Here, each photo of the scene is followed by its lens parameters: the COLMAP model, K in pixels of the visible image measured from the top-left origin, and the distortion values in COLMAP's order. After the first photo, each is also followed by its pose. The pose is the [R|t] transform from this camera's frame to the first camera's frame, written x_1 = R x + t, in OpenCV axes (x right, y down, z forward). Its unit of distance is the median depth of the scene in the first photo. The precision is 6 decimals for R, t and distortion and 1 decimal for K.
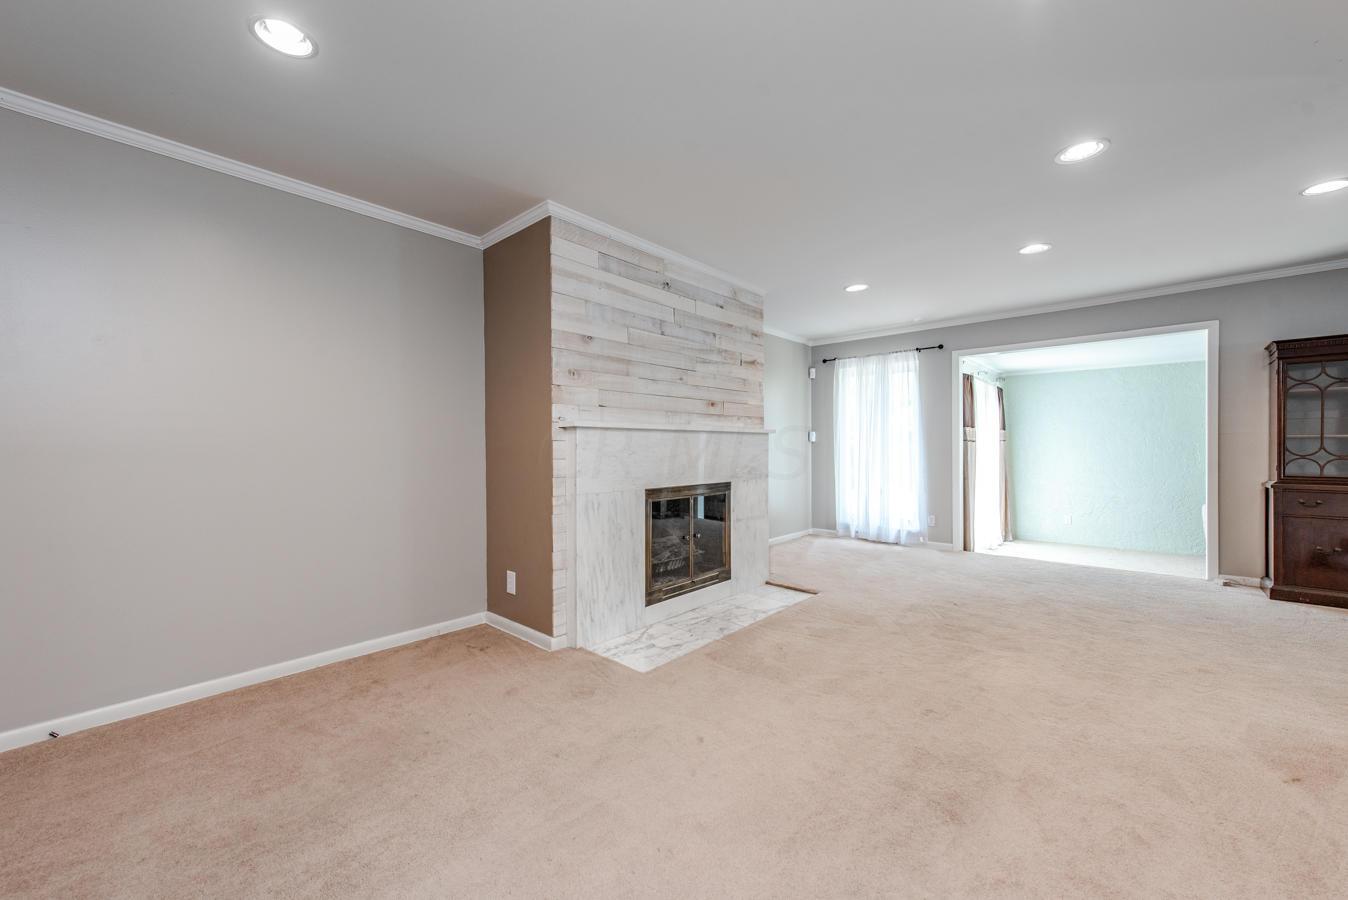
lens RADIAL K [[523.7, 0, 669.5], [0, 523.7, 451.9], [0, 0, 1]] dist [0.000397, -0.000046]
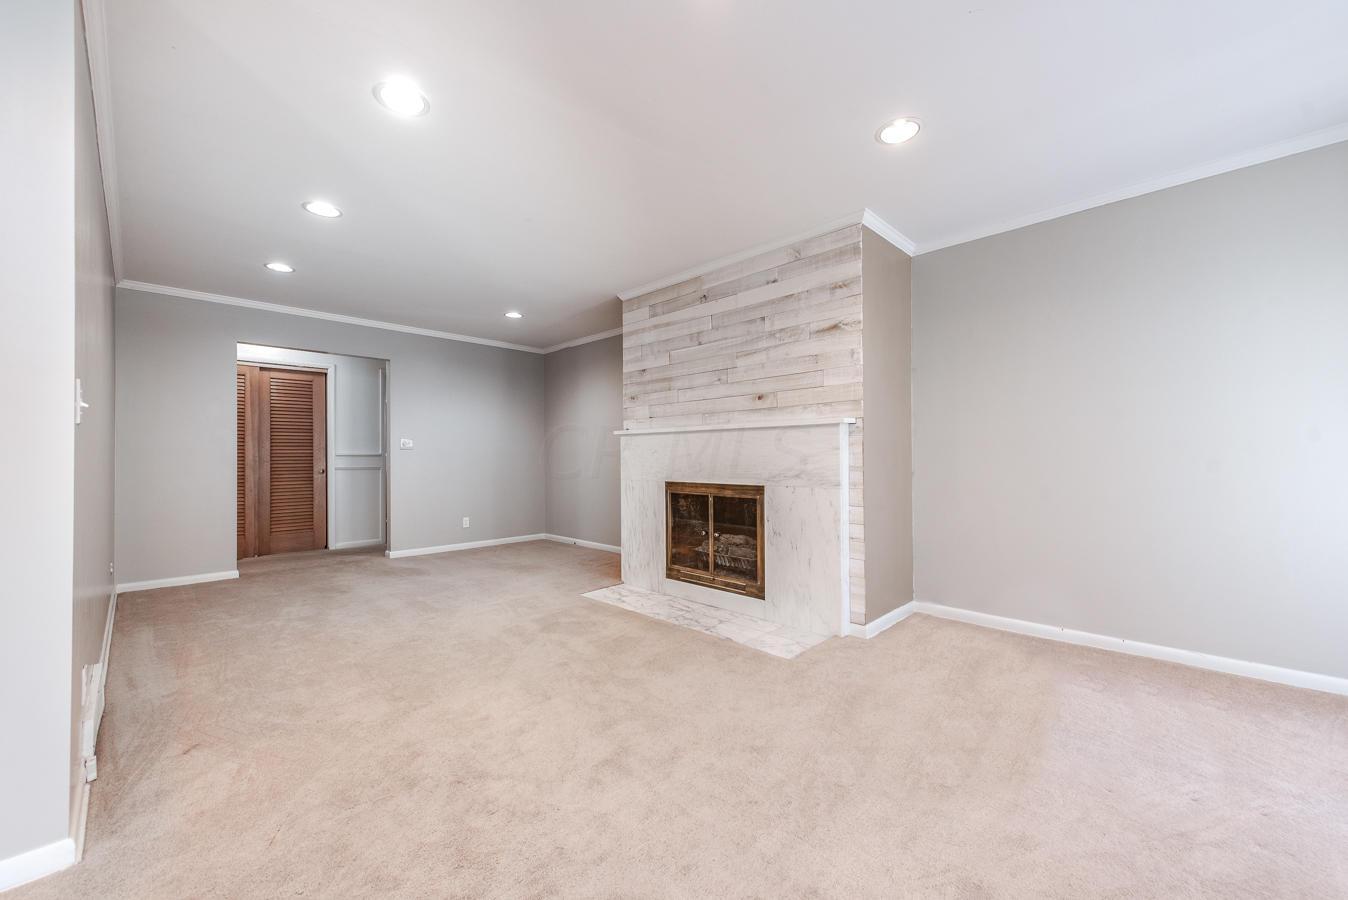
lens RADIAL K [[523.7, 0, 669.5], [0, 523.7, 451.9], [0, 0, 1]] dist [0.000397, -0.000046]
pose [[-0.045488, -0.005567, -0.998949, 1.078932], [-0.003202, 0.999980, -0.005427, 0.007915], [0.998960, 0.002951, -0.045505, 0.976115]]
